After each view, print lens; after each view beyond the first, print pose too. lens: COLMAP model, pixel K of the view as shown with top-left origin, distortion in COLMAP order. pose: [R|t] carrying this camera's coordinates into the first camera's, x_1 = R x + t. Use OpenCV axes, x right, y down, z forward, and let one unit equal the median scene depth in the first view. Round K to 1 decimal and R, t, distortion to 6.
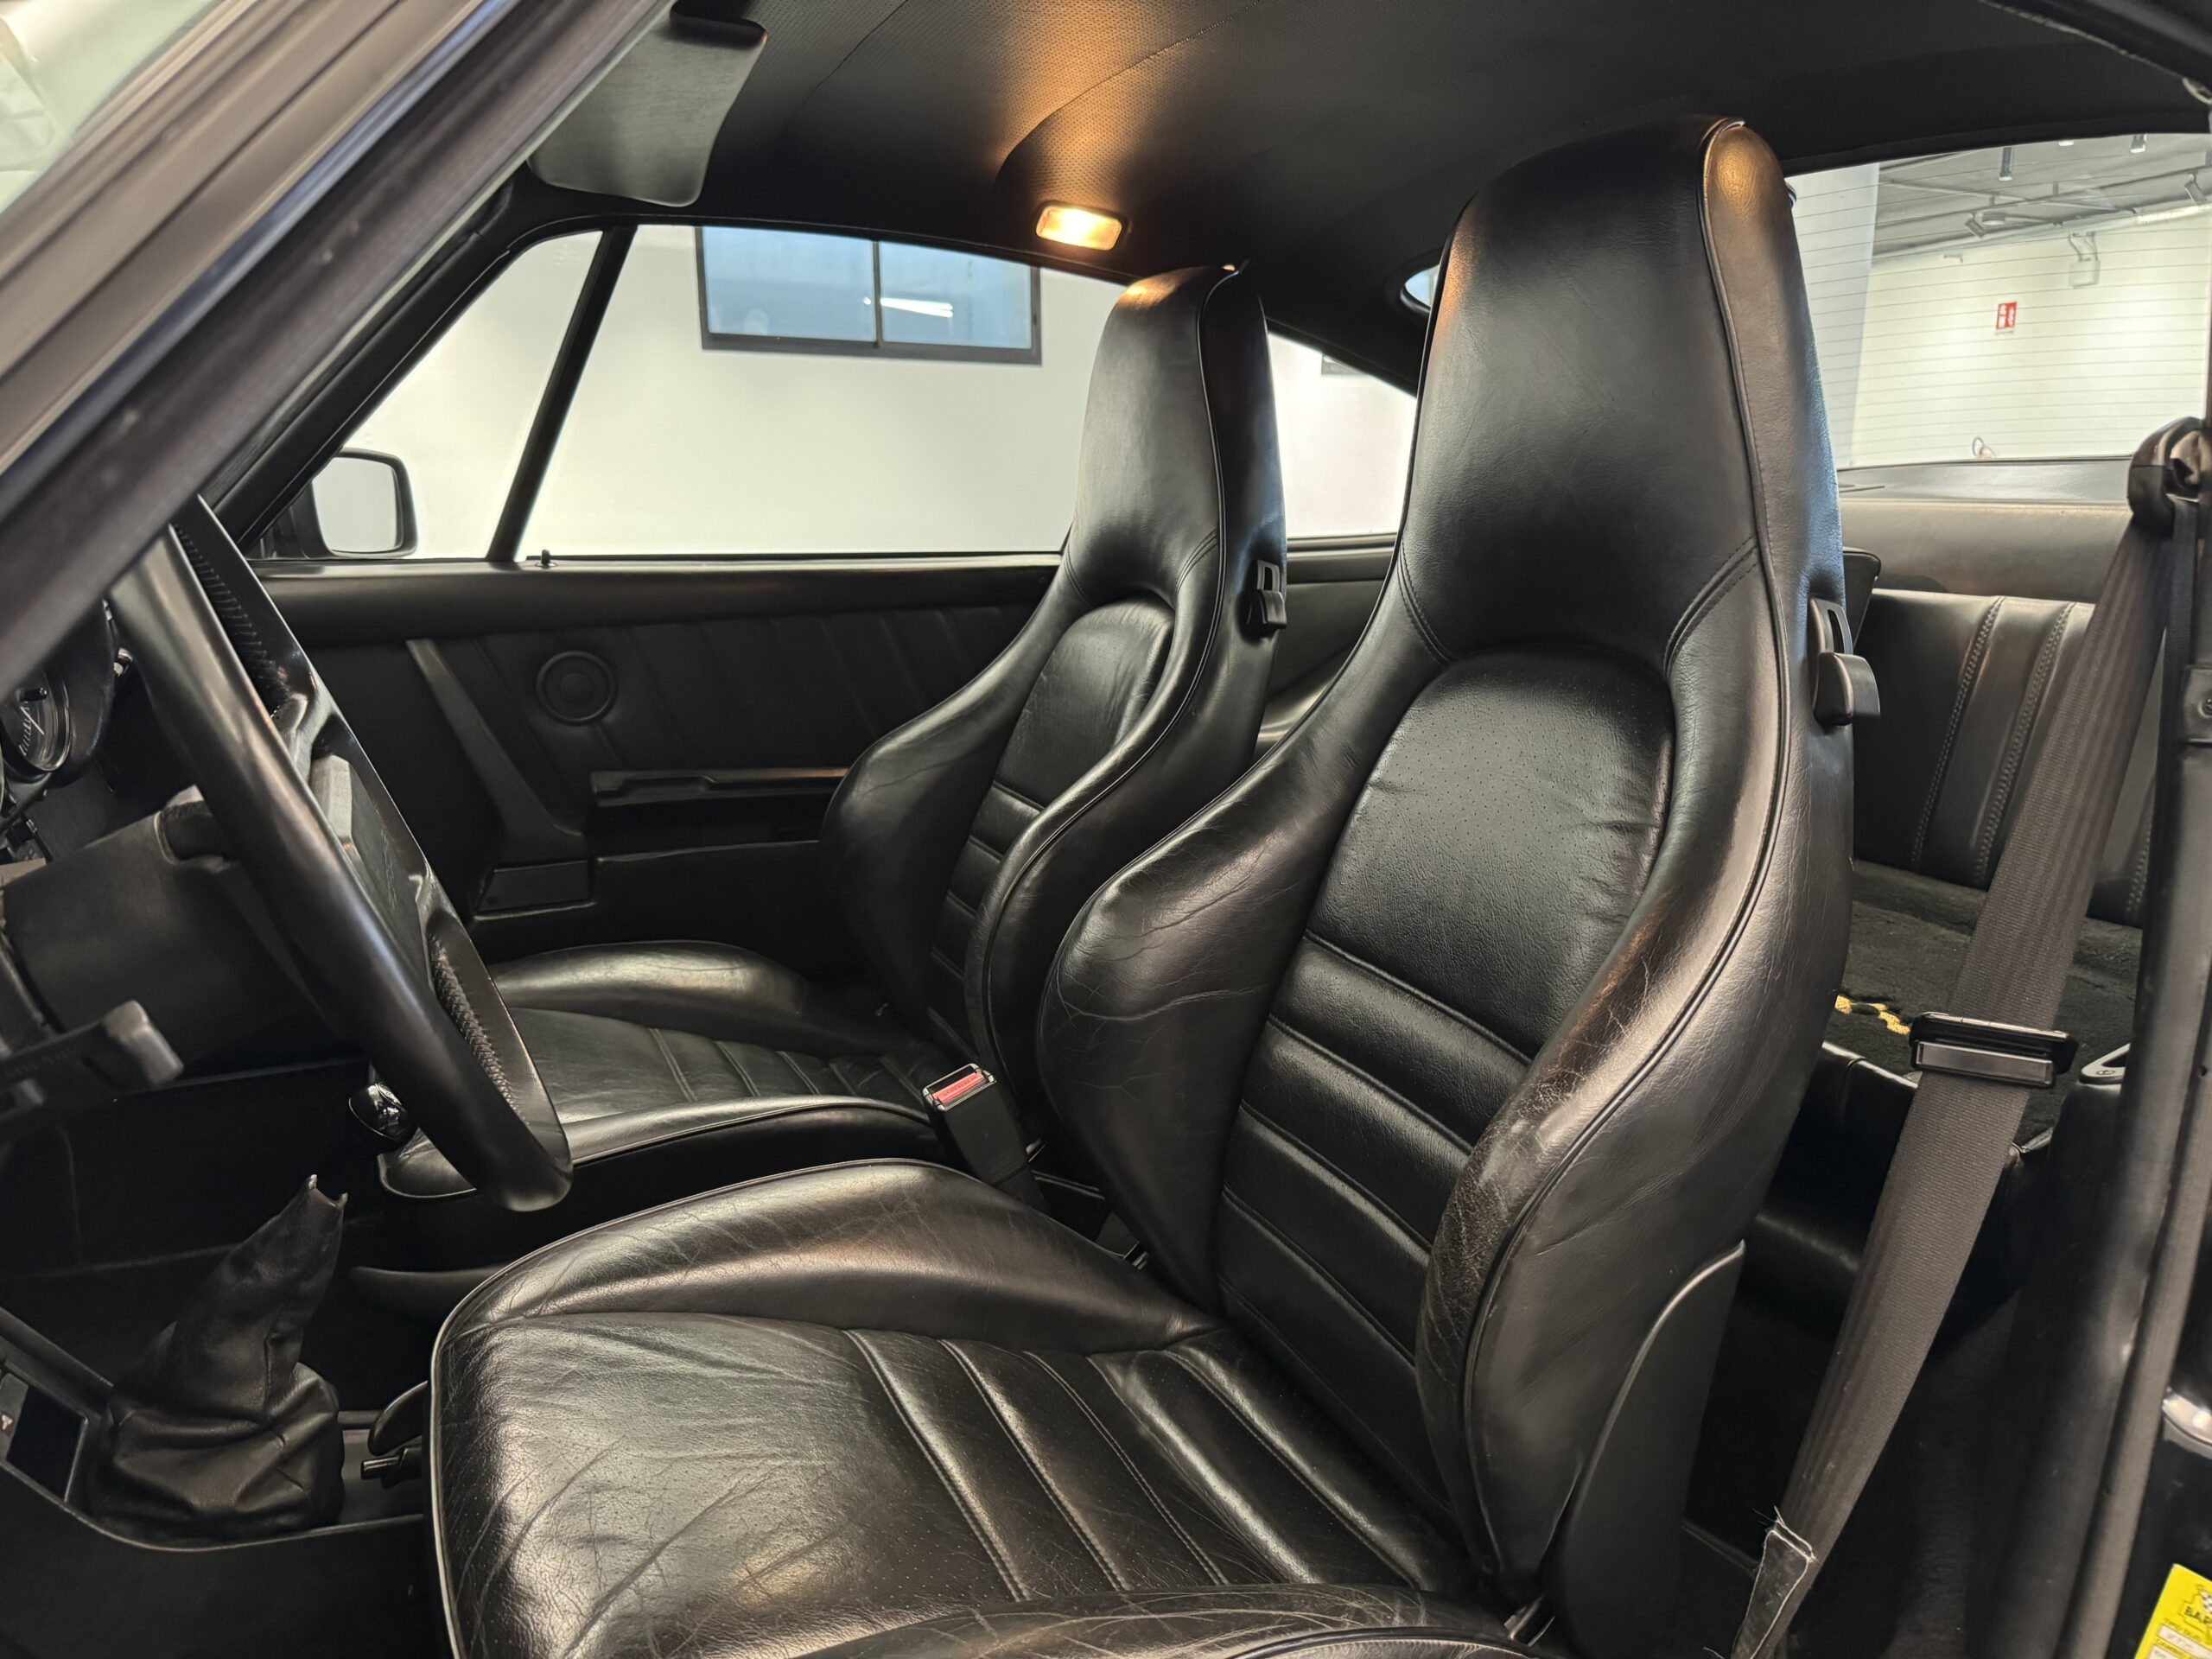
lens RADIAL K [[1567.6, 0, 1106.0], [0, 1567.6, 829.5], [0, 0, 1]] dist [0.030556, -0.076307]
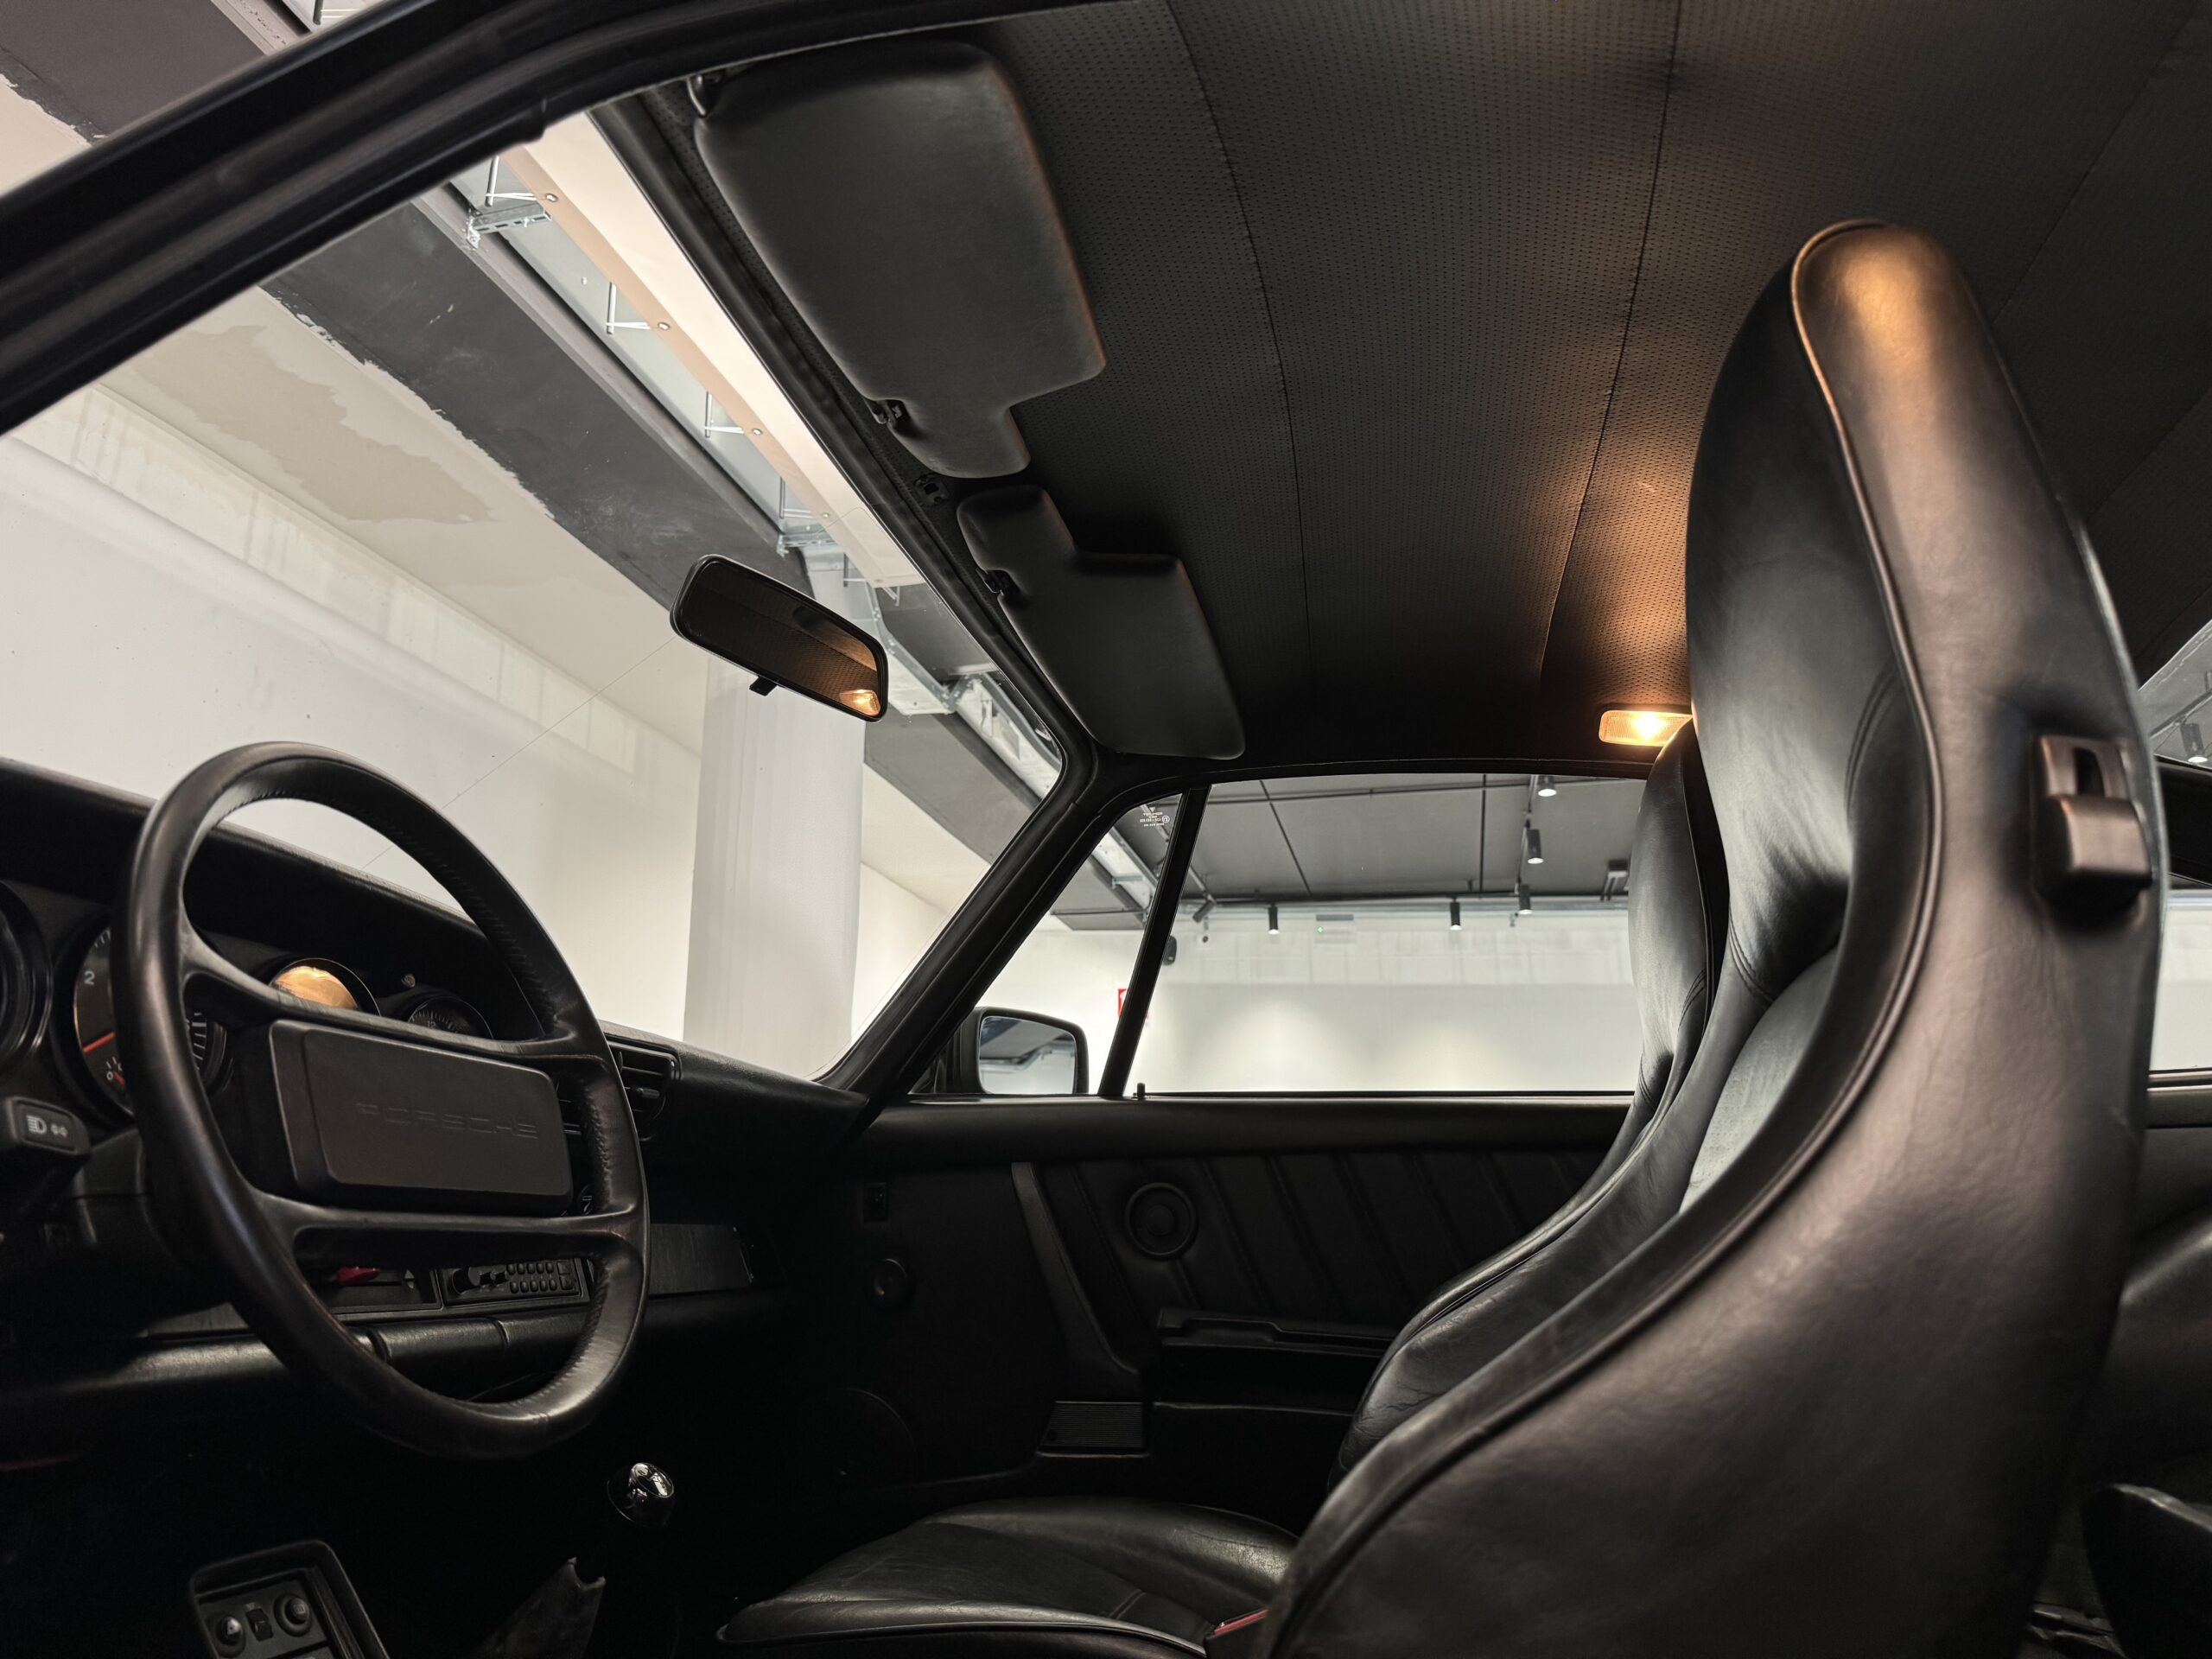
lens RADIAL K [[1567.6, 0, 1106.0], [0, 1567.6, 829.5], [0, 0, 1]] dist [0.030556, -0.076307]
pose [[0.782035, -0.086838, -0.617156, 0.279199], [-0.114183, 0.953521, -0.278855, -0.044044], [0.612686, 0.288543, 0.735771, 0.170586]]
